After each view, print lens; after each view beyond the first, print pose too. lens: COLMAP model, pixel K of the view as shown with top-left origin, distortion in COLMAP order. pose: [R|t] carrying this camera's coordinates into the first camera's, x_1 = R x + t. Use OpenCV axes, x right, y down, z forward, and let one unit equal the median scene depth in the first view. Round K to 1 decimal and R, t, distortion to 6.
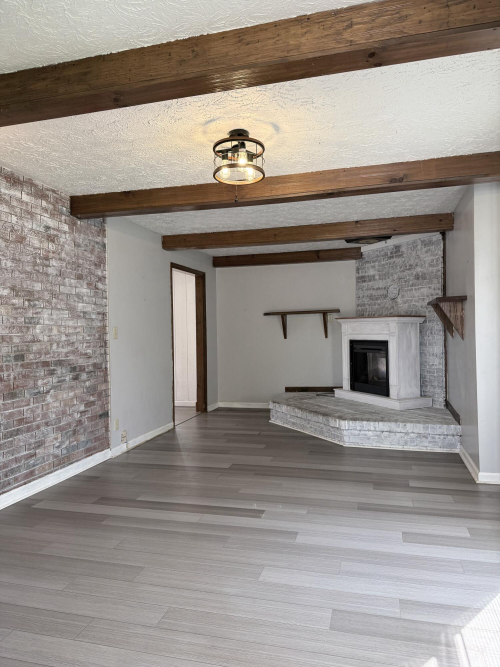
lens RADIAL K [[469.2, 0, 250.6], [0, 469.2, 332.8], [0, 0, 1]] dist [0.078263, -0.096675]
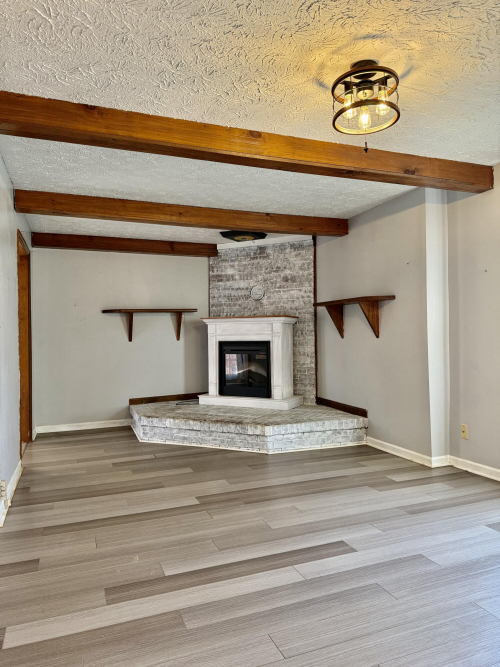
lens RADIAL K [[469.2, 0, 251.5], [0, 469.2, 329.3], [0, 0, 1]] dist [0.078263, -0.096675]
pose [[0.803736, 0.011415, 0.594876, -0.321742], [0.005034, 0.999650, -0.025983, 0.017346], [-0.594965, 0.023878, 0.803397, 0.234393]]
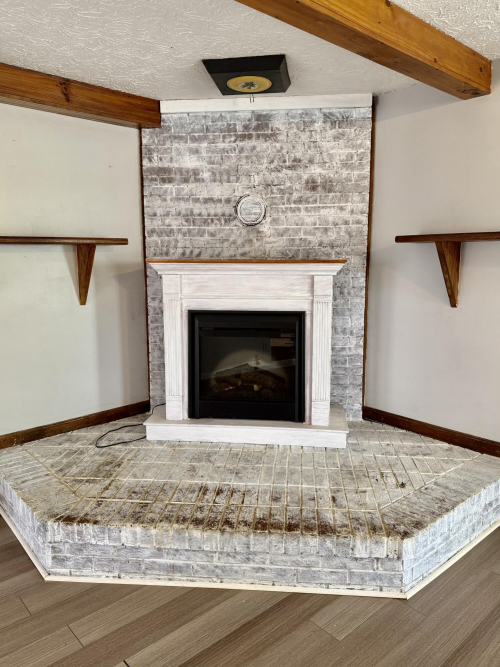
lens RADIAL K [[495.7, 0, 256.7], [0, 495.7, 337.6], [0, 0, 1]] dist [0.020243, -0.029688]
pose [[0.547048, -0.112139, 0.829556, -0.159944], [-0.001457, 0.990858, 0.134904, -0.025603], [-0.837100, -0.075008, 0.541883, 0.762055]]
